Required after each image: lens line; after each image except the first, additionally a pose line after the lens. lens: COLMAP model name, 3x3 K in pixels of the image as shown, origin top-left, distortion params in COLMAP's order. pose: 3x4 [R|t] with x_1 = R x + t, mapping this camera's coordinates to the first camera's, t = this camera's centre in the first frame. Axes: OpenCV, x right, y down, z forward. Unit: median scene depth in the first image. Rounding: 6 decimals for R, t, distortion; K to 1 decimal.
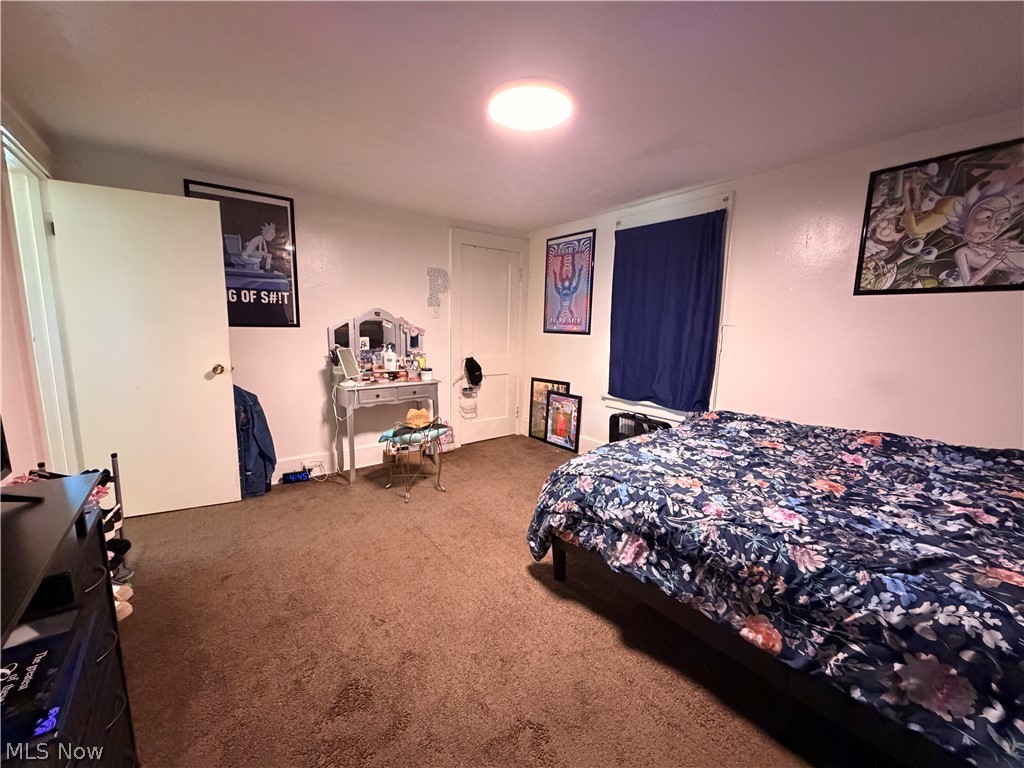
lens RADIAL K [[408.9, 0, 511.4], [0, 408.9, 386.7], [0, 0, 1]] dist [-0.001255, -0.000025]
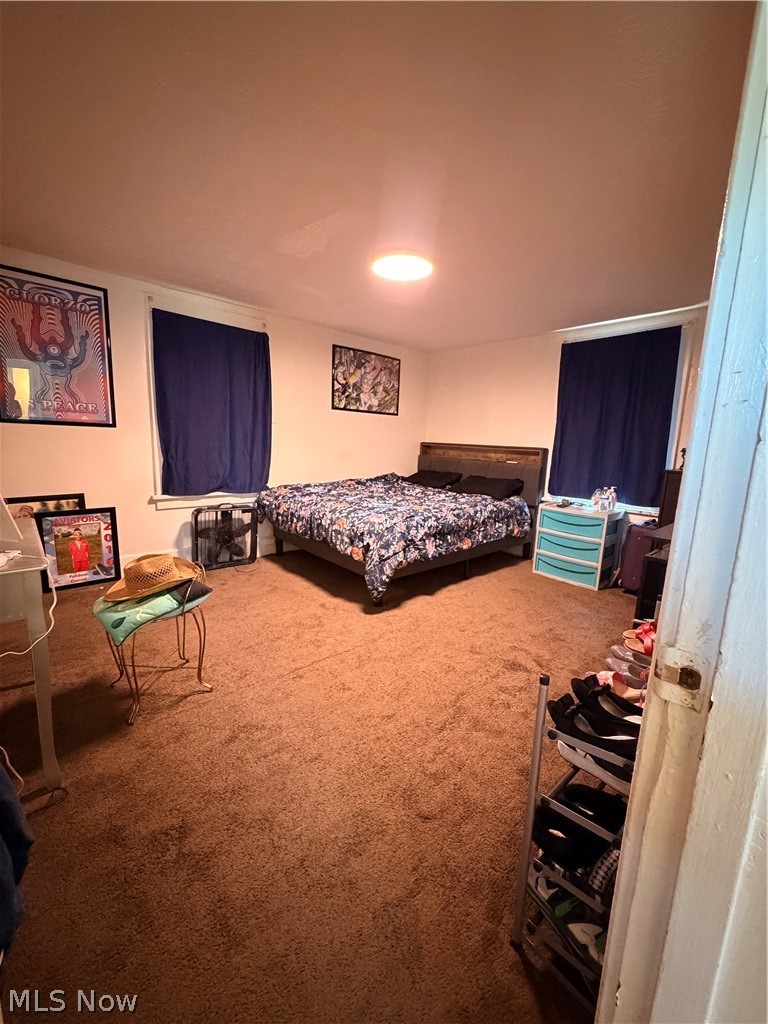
lens RADIAL K [[408.9, 0, 381.9], [0, 408.9, 510.3], [0, 0, 1]] dist [-0.001255, -0.000025]
pose [[-0.076164, -0.190725, 0.978684, -1.147327], [0.108475, 0.974125, 0.198278, -0.126265], [-0.991177, 0.121265, -0.053504, 0.975697]]
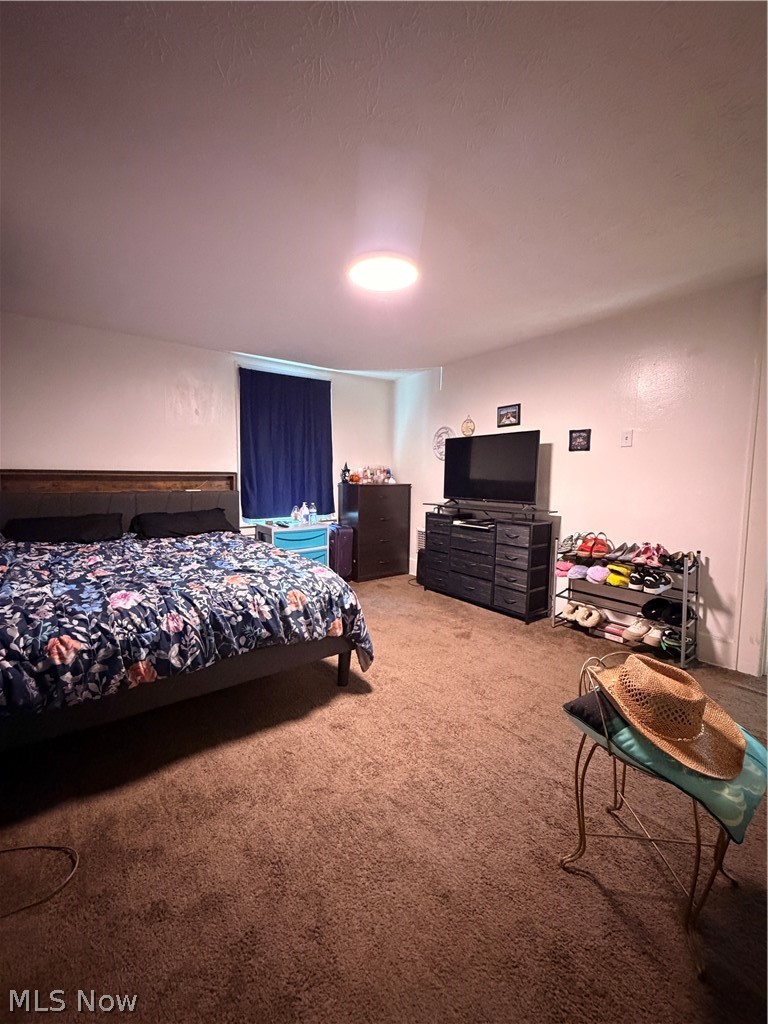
lens RADIAL K [[408.9, 0, 380.7], [0, 408.9, 508.3], [0, 0, 1]] dist [-0.001255, -0.000025]
pose [[-0.999766, -0.021461, -0.002806, 0.009076], [-0.021537, 0.973622, 0.227147, -0.214573], [-0.002143, 0.227154, -0.973856, 1.834328]]
